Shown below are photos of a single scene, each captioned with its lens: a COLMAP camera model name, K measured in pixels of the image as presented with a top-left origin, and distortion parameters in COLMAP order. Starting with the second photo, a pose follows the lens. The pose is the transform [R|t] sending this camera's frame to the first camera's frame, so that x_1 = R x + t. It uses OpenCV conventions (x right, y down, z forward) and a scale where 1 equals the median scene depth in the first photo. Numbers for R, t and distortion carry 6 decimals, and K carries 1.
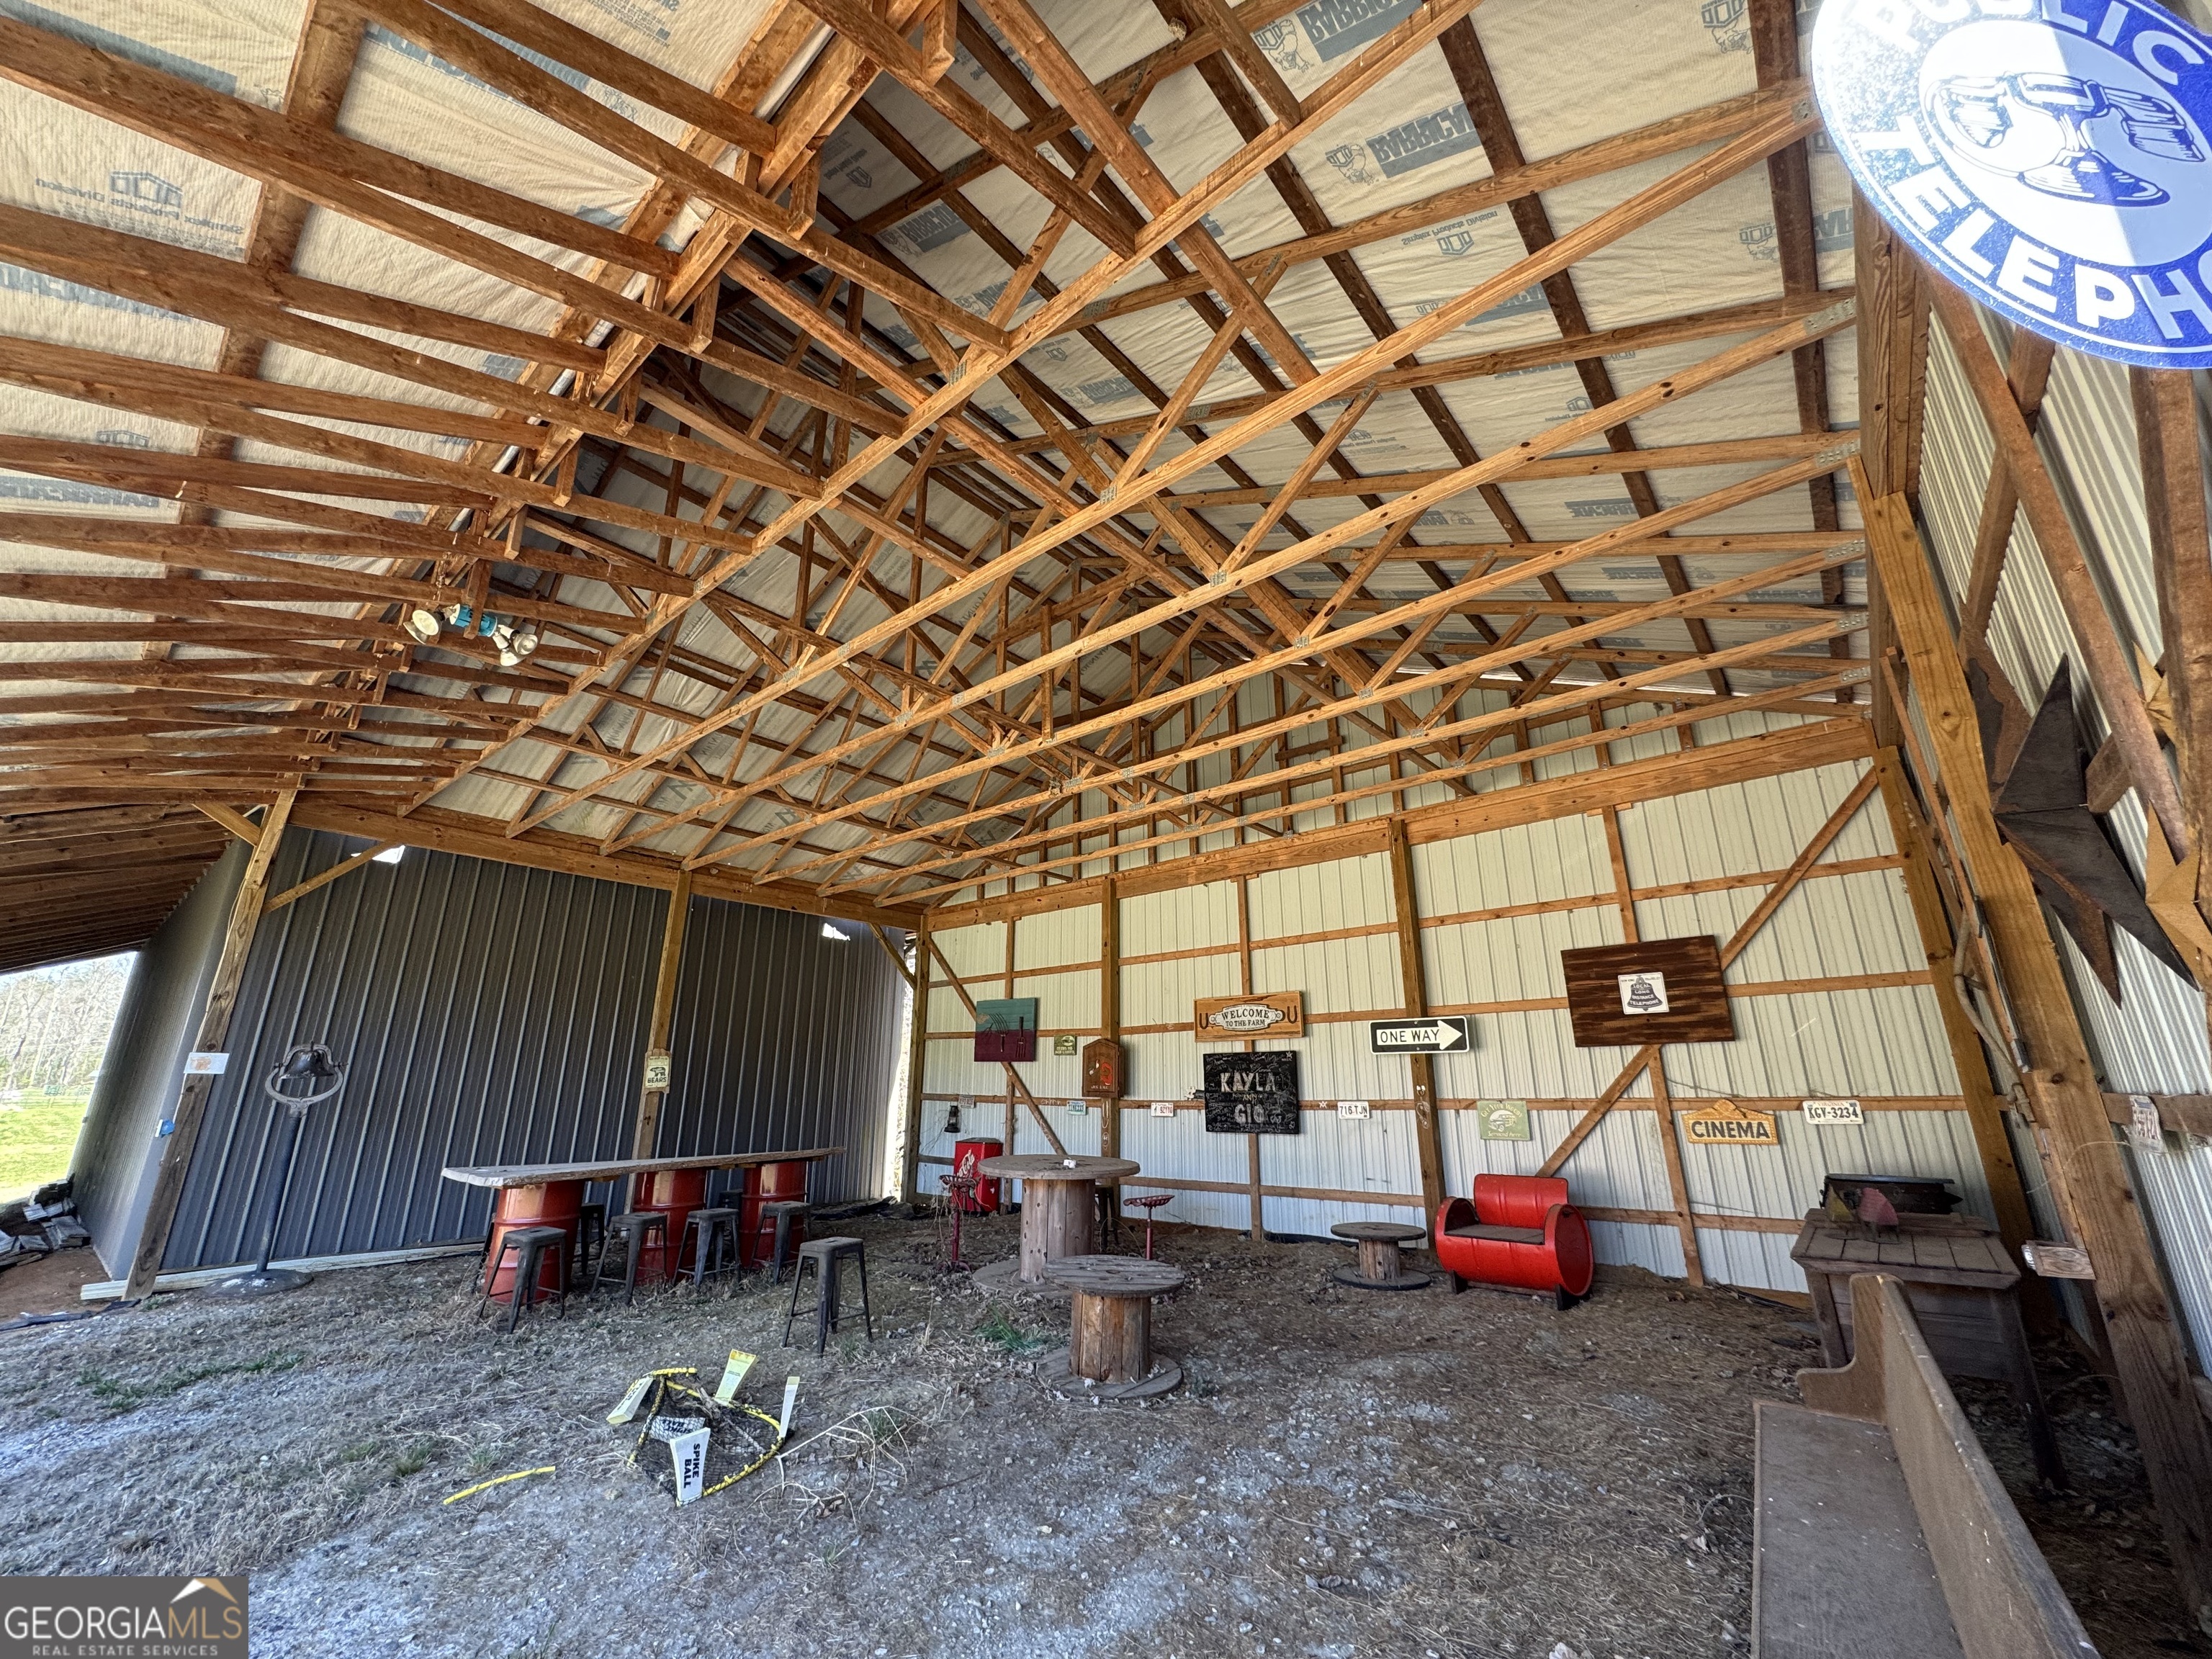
lens RADIAL K [[877.6, 0, 1106.0], [0, 877.6, 829.5], [0, 0, 1]] dist [0.000624, 0.000103]
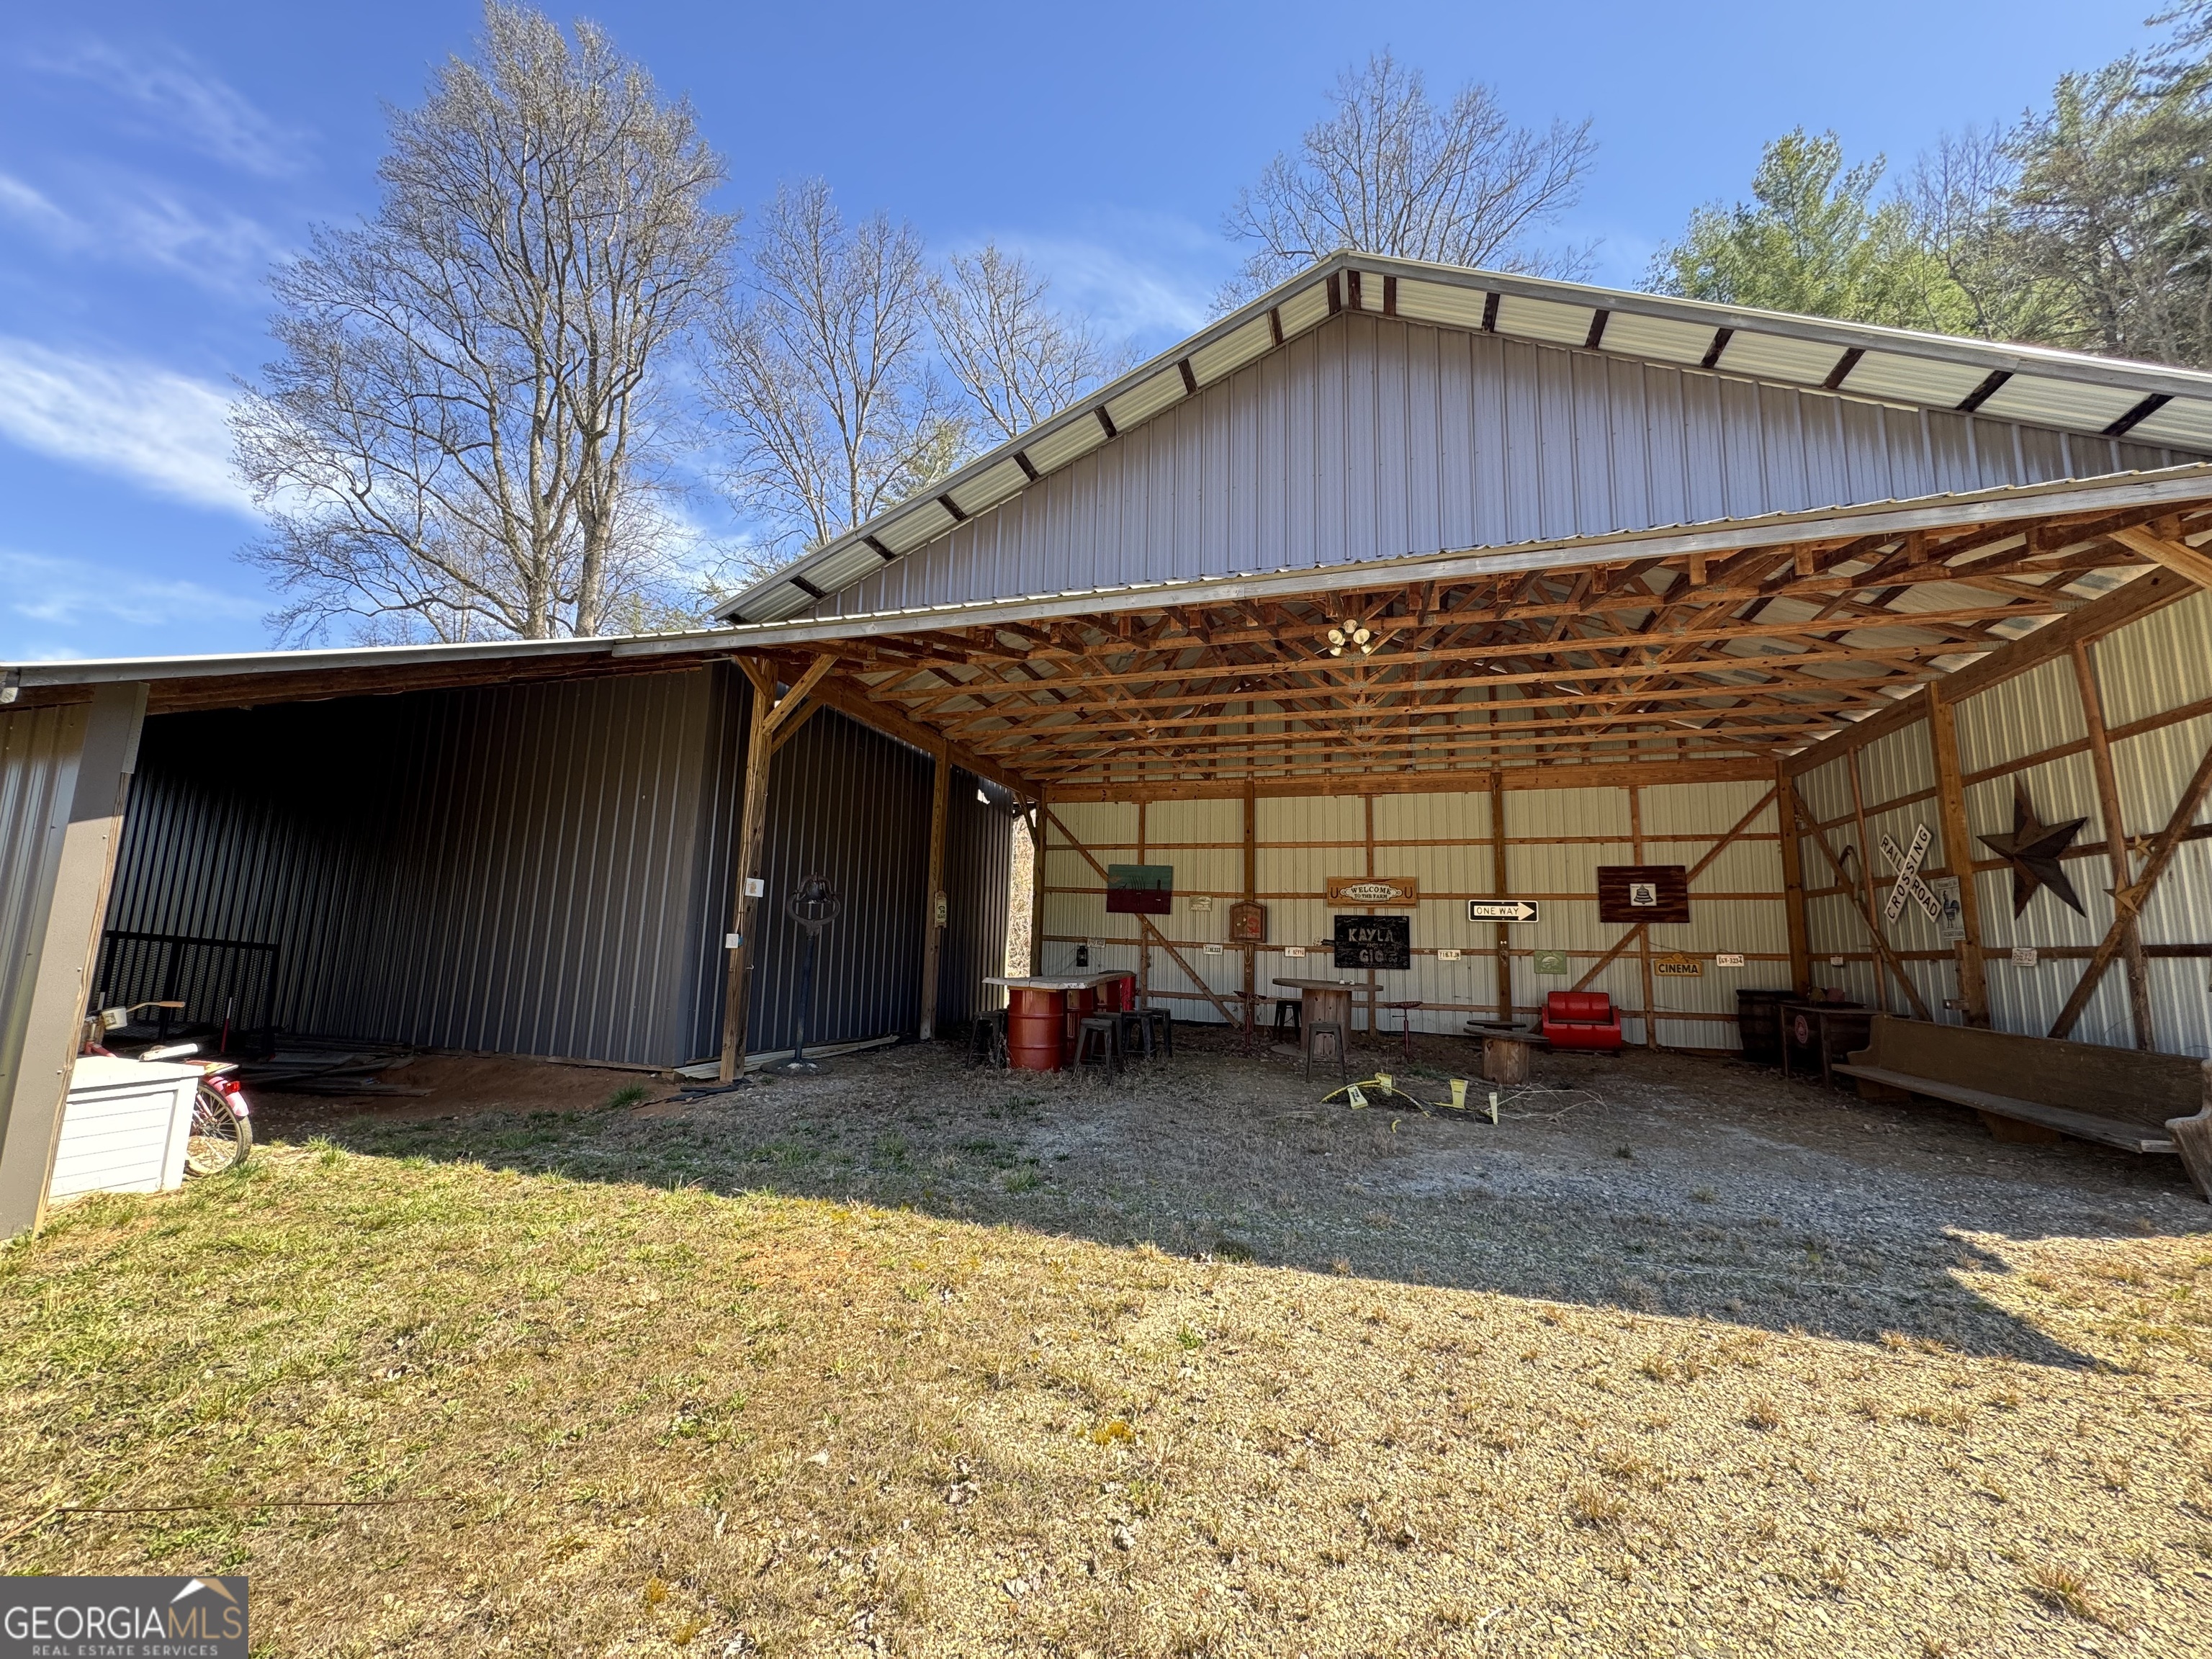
lens RADIAL K [[877.6, 0, 1106.0], [0, 877.6, 829.5], [0, 0, 1]] dist [0.000624, 0.000103]
pose [[0.923993, 0.080003, 0.373947, -0.865172], [-0.137791, 0.981838, 0.130413, -0.019312], [-0.356722, -0.172028, 0.918235, -0.176362]]
